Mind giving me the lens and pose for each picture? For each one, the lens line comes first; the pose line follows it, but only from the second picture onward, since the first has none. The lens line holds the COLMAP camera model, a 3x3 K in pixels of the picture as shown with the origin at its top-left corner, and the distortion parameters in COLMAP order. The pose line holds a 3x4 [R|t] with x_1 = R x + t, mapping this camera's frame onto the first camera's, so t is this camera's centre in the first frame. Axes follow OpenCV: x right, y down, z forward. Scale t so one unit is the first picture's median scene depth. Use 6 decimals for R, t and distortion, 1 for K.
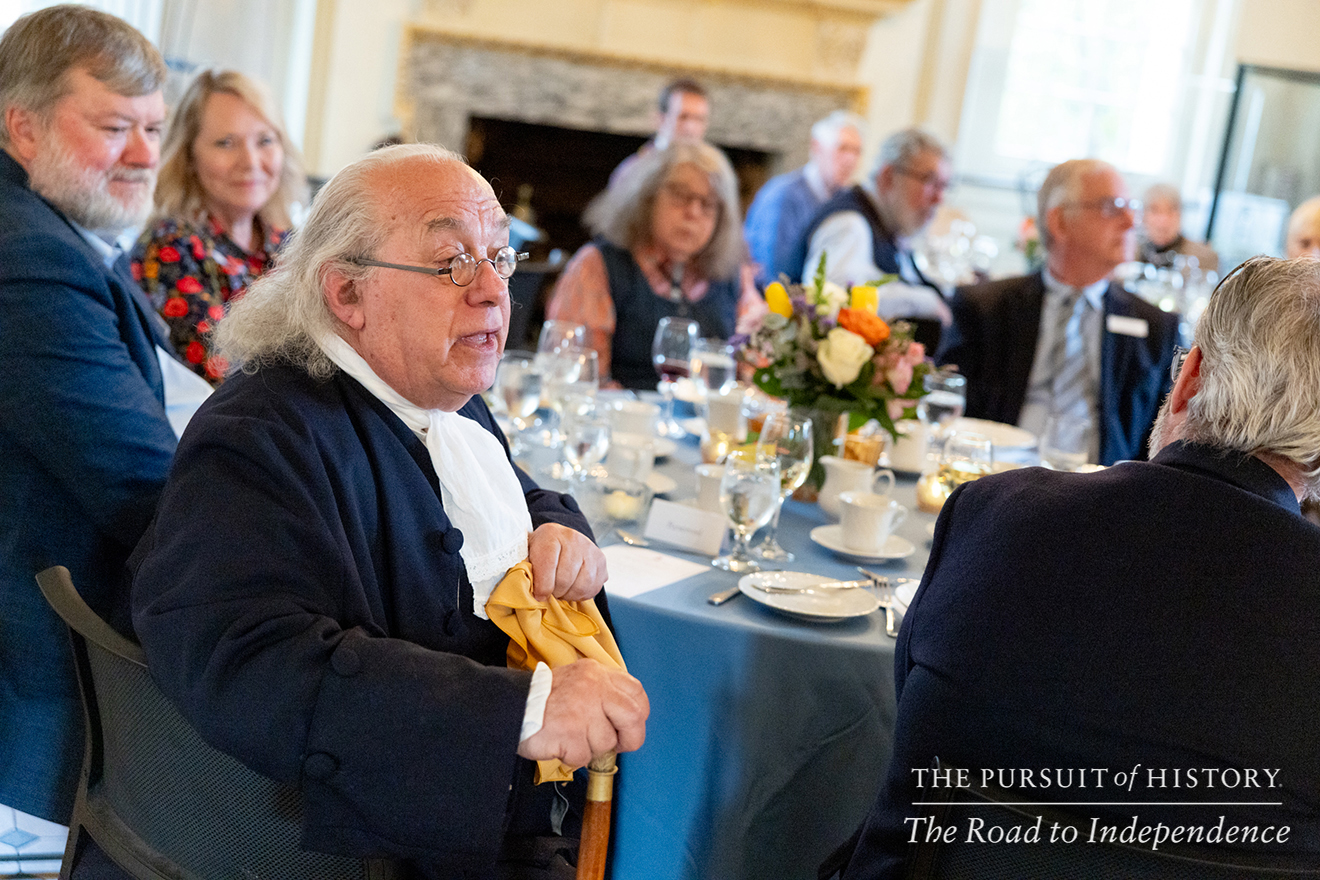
lens RADIAL K [[1852.3, 0, 660.0], [0, 1852.3, 440.0], [0, 0, 1]] dist [0.022561, 0.077022]
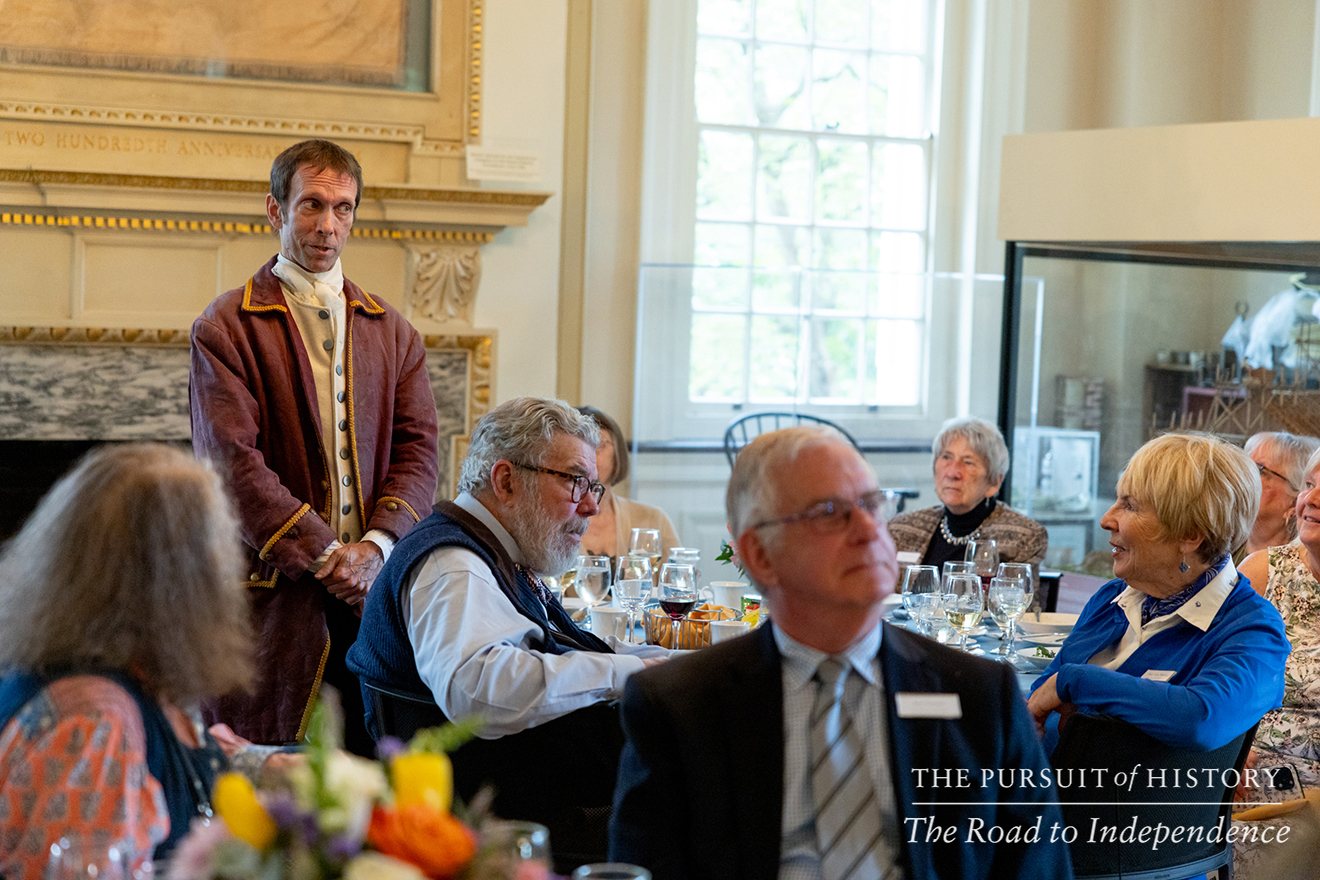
lens RADIAL K [[2672.1, 0, 660.0], [0, 2672.1, 440.0], [0, 0, 1]] dist [0.141940, -0.030822]
pose [[0.979510, -0.118125, 0.163112, 0.046283], [0.141238, 0.980276, -0.138239, -0.039185], [-0.143566, 0.158444, 0.976875, 0.193476]]
